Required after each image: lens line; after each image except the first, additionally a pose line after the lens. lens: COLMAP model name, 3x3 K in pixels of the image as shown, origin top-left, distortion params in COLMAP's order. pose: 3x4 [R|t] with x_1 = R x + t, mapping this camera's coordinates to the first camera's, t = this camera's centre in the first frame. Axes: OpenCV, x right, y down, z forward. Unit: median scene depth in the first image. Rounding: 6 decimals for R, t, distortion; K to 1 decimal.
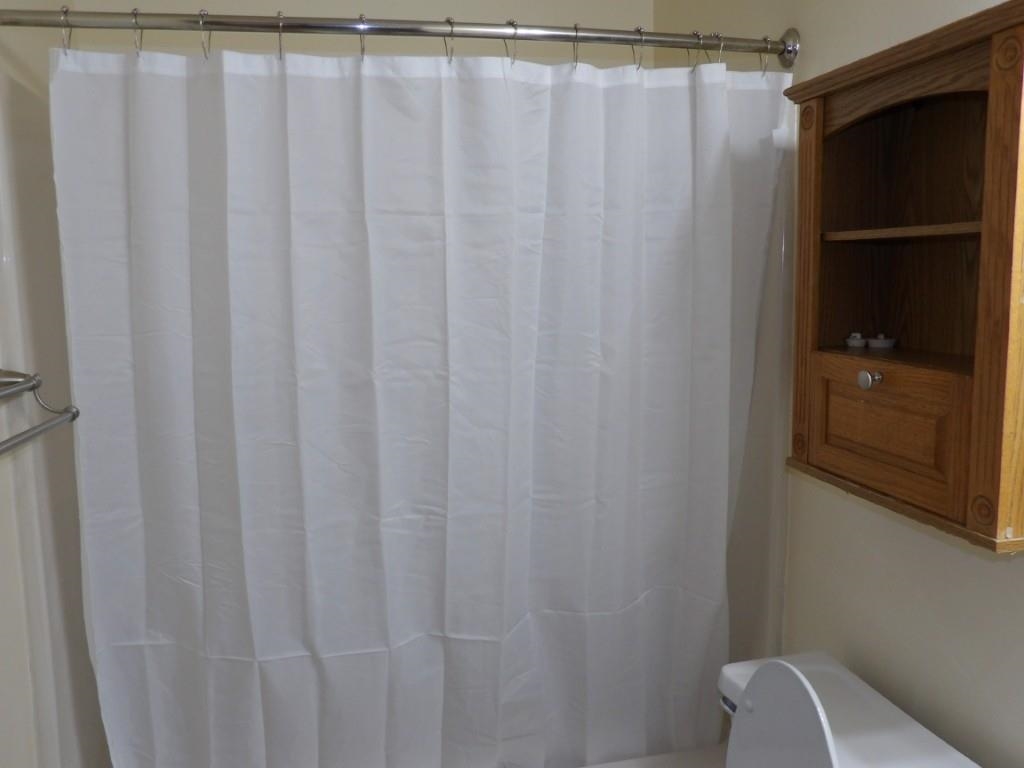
lens RADIAL K [[883.6, 0, 508.0], [0, 883.6, 384.4], [0, 0, 1]] dist [-0.045673, 0.044967]
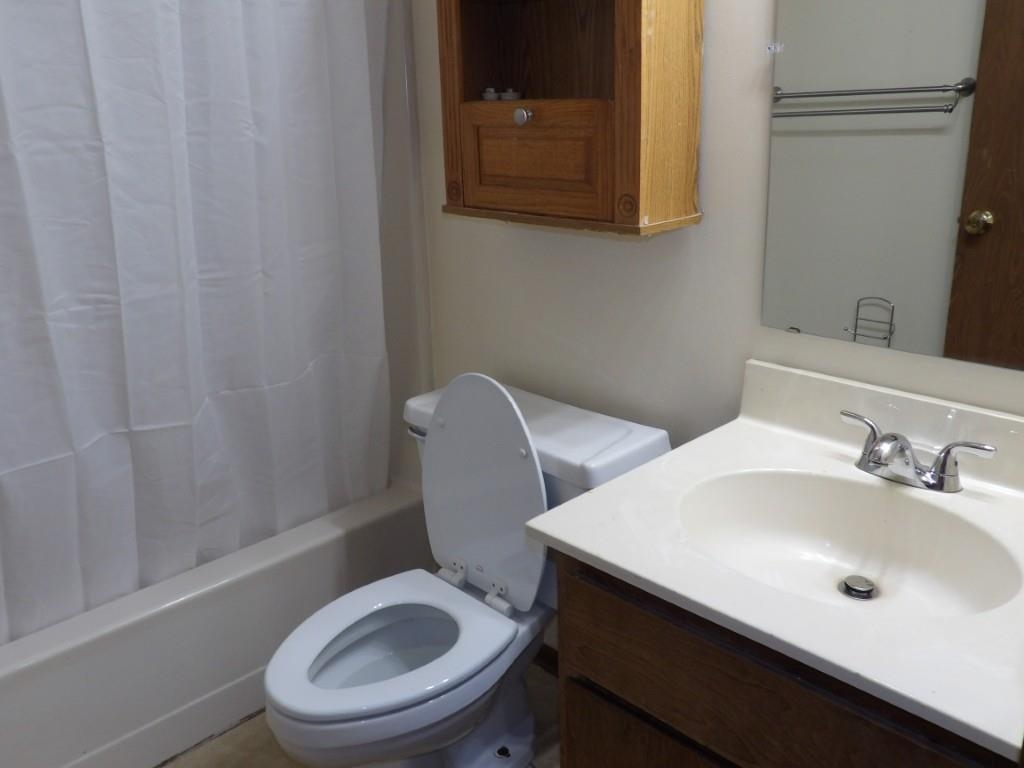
lens RADIAL K [[885.3, 0, 506.7], [0, 885.3, 379.8], [0, 0, 1]] dist [-0.014924, 0.045202]
pose [[0.849290, -0.172800, 0.498845, -0.220512], [0.089011, 0.978257, 0.187326, 0.097333], [-0.520368, -0.114691, 0.846205, -0.031119]]
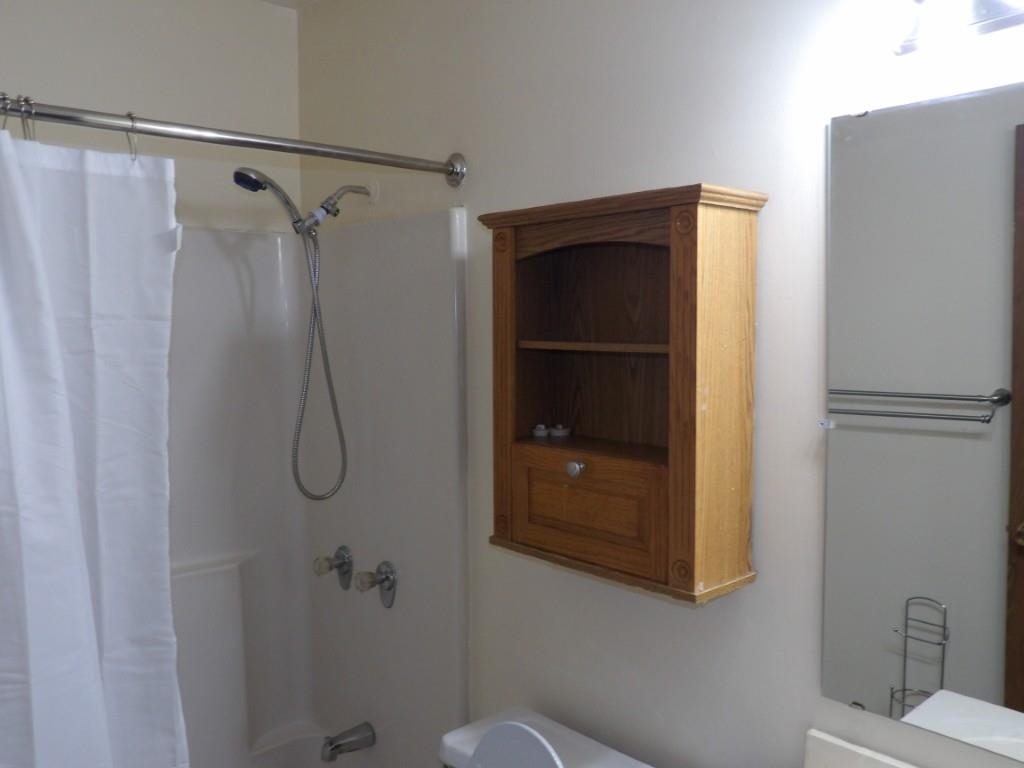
lens RADIAL K [[885.3, 0, 506.7], [0, 885.3, 379.8], [0, 0, 1]] dist [-0.014924, 0.045202]
pose [[0.865149, -0.027560, 0.500757, -0.227112], [0.057561, 0.997347, -0.044557, -0.065610], [-0.498200, 0.067373, 0.864440, -0.003230]]
